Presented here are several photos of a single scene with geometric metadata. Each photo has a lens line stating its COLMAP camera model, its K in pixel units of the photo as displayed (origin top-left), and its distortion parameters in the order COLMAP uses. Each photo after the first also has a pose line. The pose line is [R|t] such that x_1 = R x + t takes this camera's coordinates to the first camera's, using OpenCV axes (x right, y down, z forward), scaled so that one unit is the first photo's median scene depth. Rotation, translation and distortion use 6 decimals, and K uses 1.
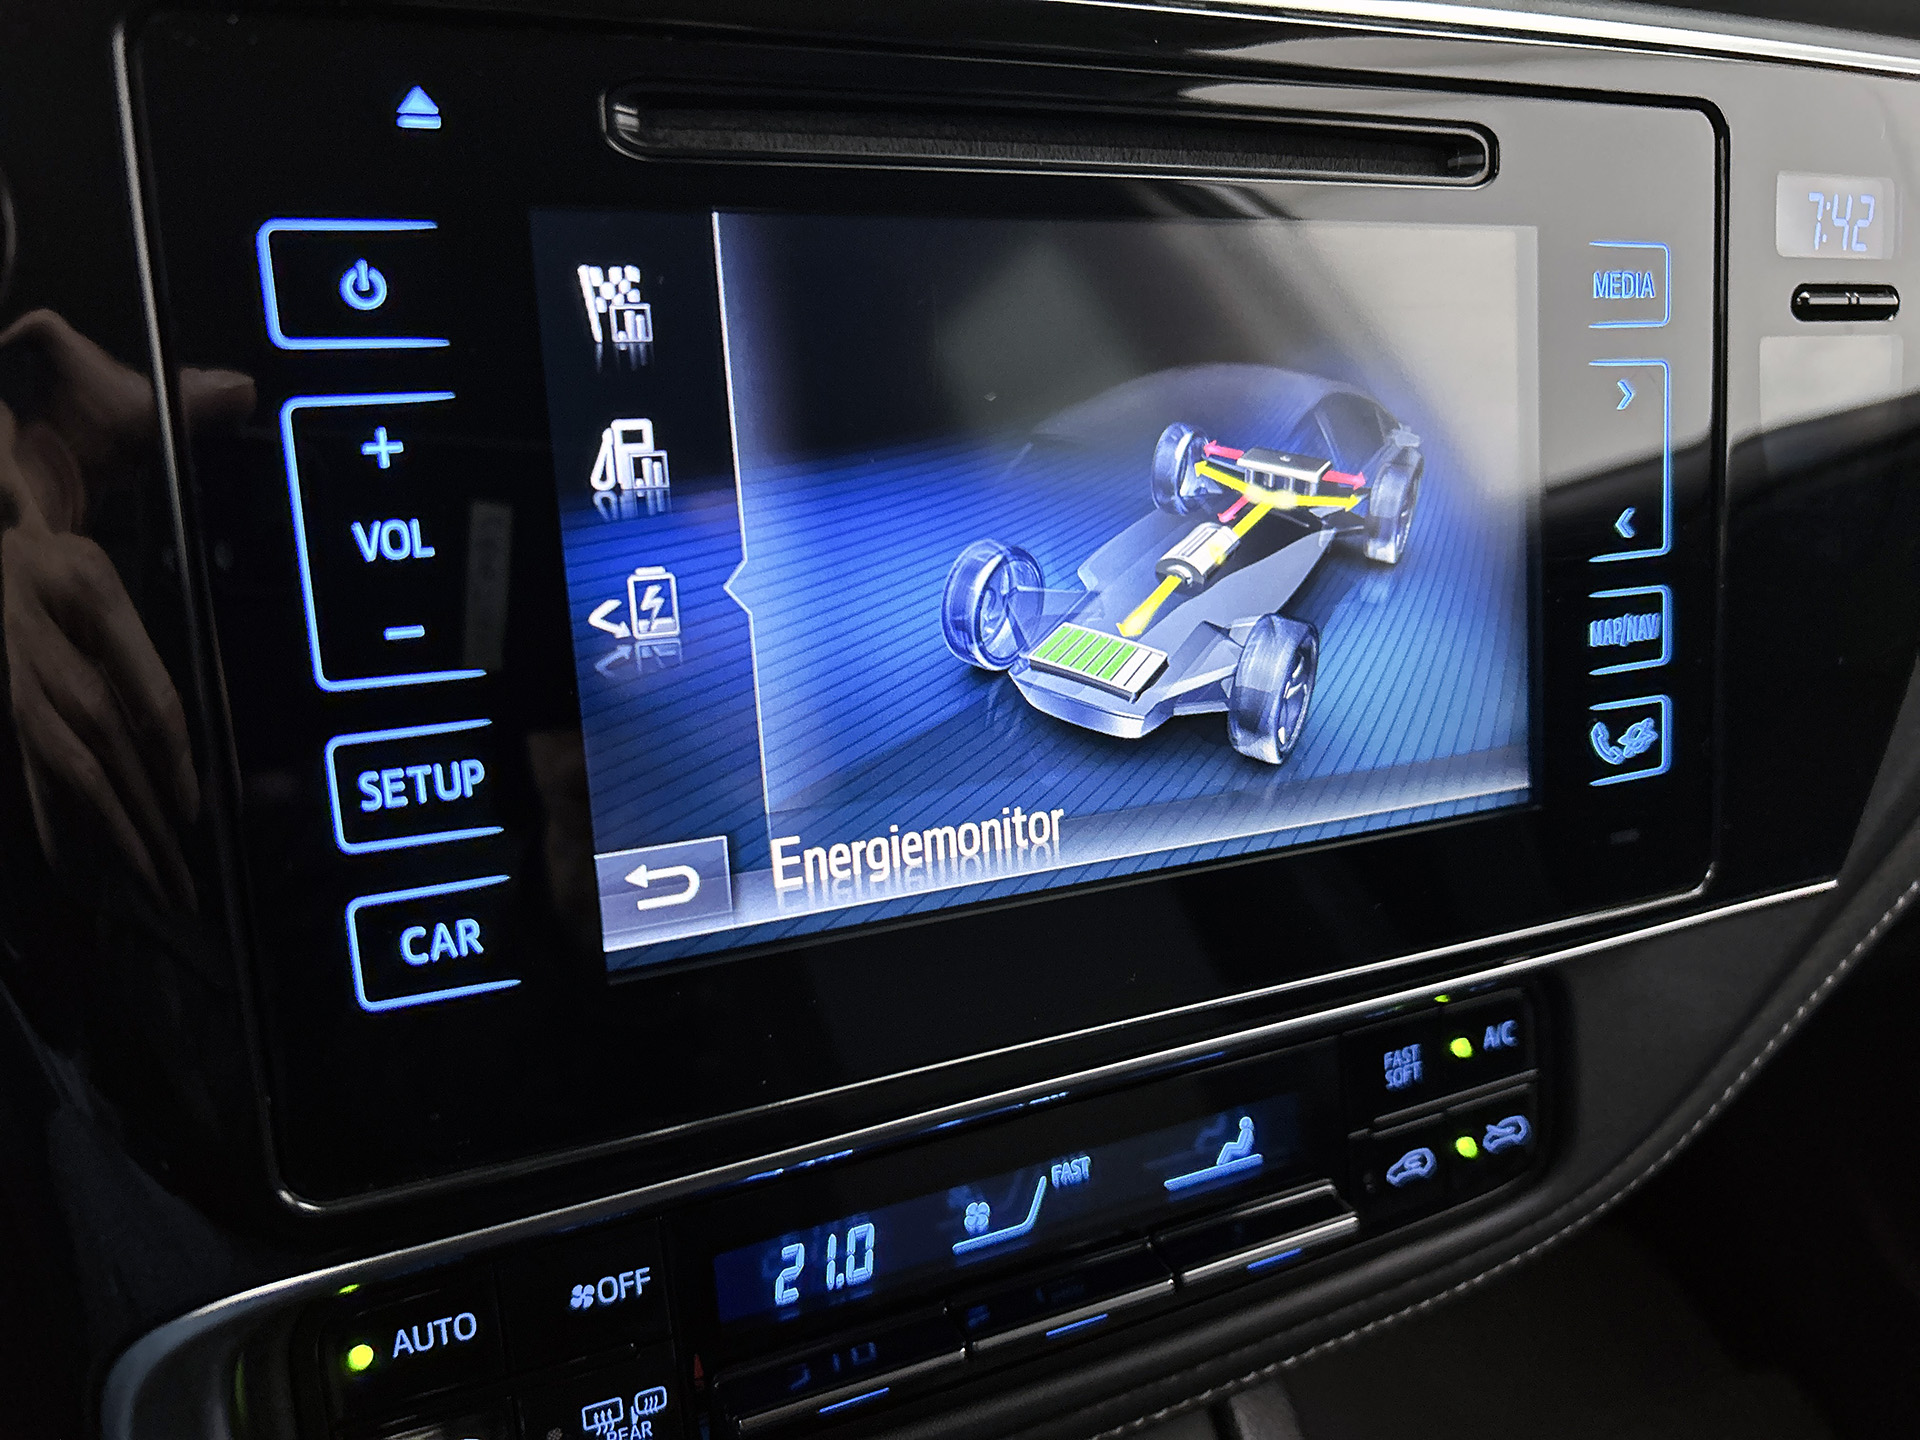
lens RADIAL K [[1504.2, 0, 975.3], [0, 1504.2, 713.8], [0, 0, 1]] dist [-0.017126, 0.000006]
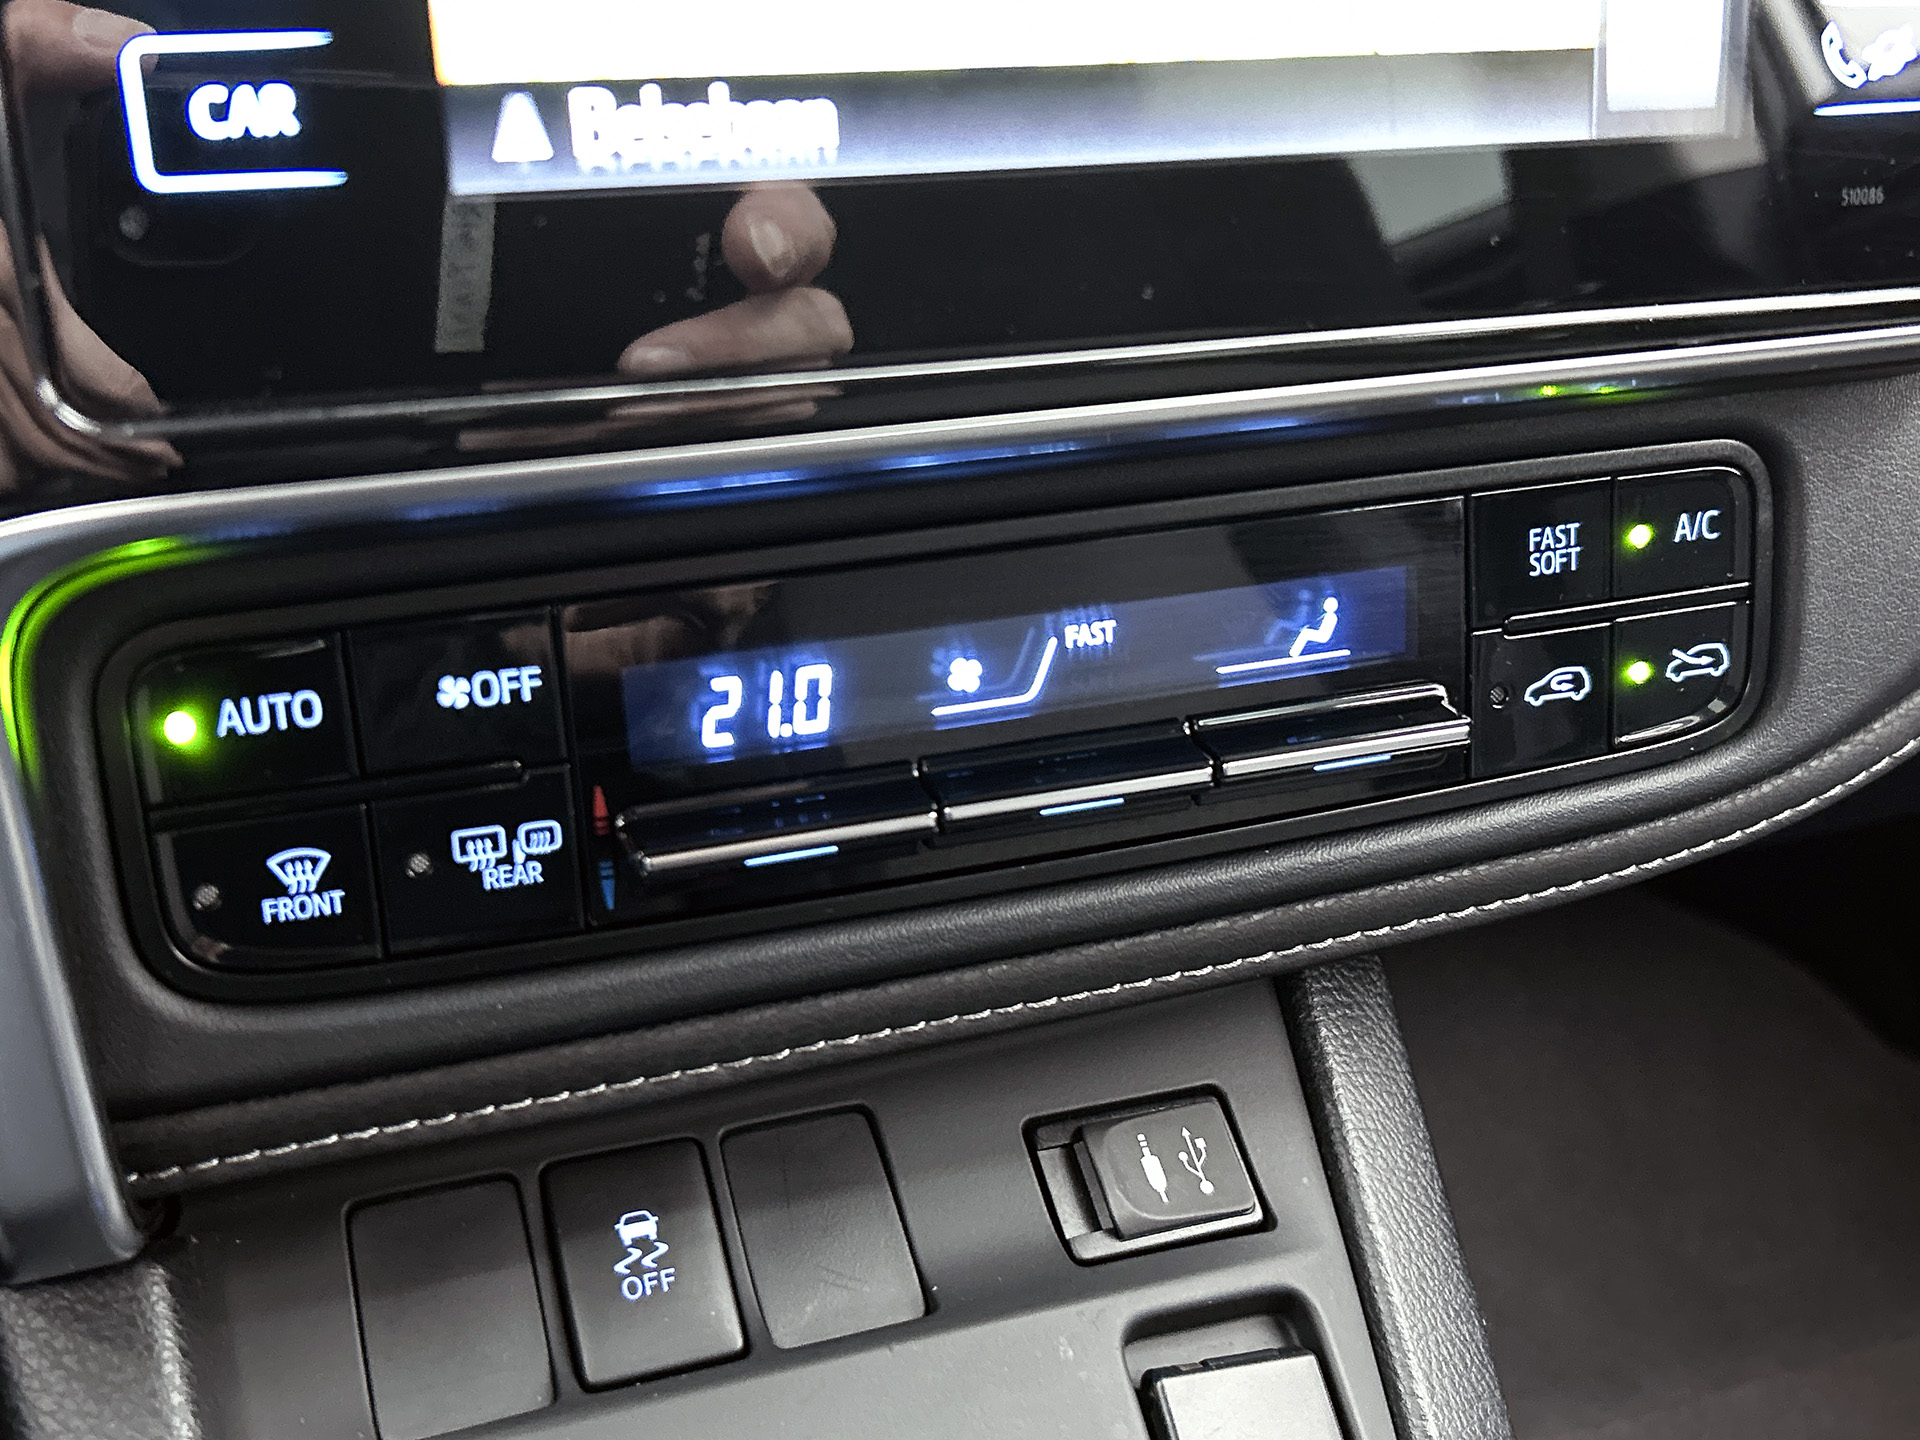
lens RADIAL K [[2063.0, 0, 965.5], [0, 2063.0, 715.4], [0, 0, 1]] dist [0.117035, -0.381947]
pose [[0.995520, 0.040750, -0.085324, 0.105861], [-0.030335, 0.992313, 0.119979, 0.254580], [0.089558, -0.116854, 0.989103, -0.079708]]
